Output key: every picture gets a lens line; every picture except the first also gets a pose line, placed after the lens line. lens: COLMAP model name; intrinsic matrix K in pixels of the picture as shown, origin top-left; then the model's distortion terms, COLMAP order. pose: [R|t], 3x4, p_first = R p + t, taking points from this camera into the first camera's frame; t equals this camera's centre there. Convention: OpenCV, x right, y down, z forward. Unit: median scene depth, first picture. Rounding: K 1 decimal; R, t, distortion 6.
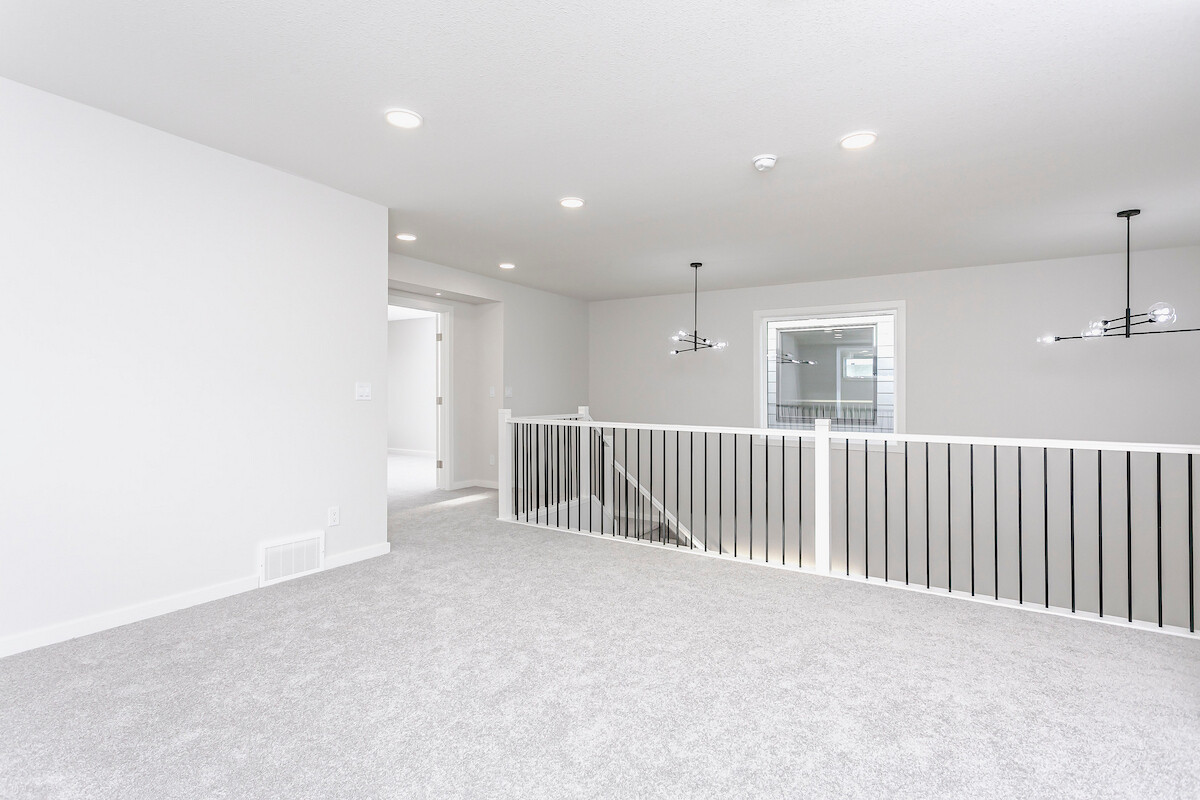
lens RADIAL K [[588.3, 0, 599.6], [0, 588.3, 395.0], [0, 0, 1]] dist [-0.002153, 0.000028]
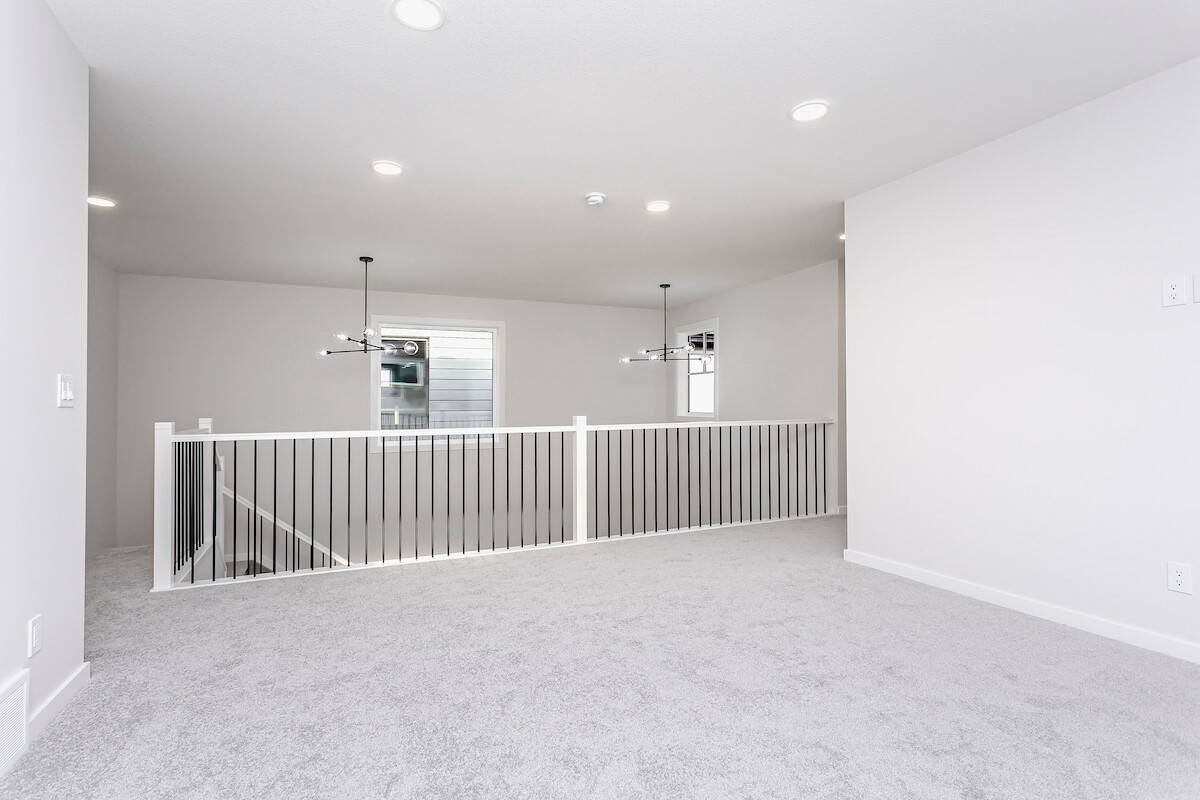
lens RADIAL K [[514.0, 0, 600.0], [0, 514.0, 400.0], [0, 0, 1]] dist [0.076473, 0.000006]
pose [[0.603492, -0.013737, 0.797251, -0.349886], [0.009269, 0.999905, 0.010212, -0.003454], [-0.797316, 0.001227, 0.603561, 0.233035]]
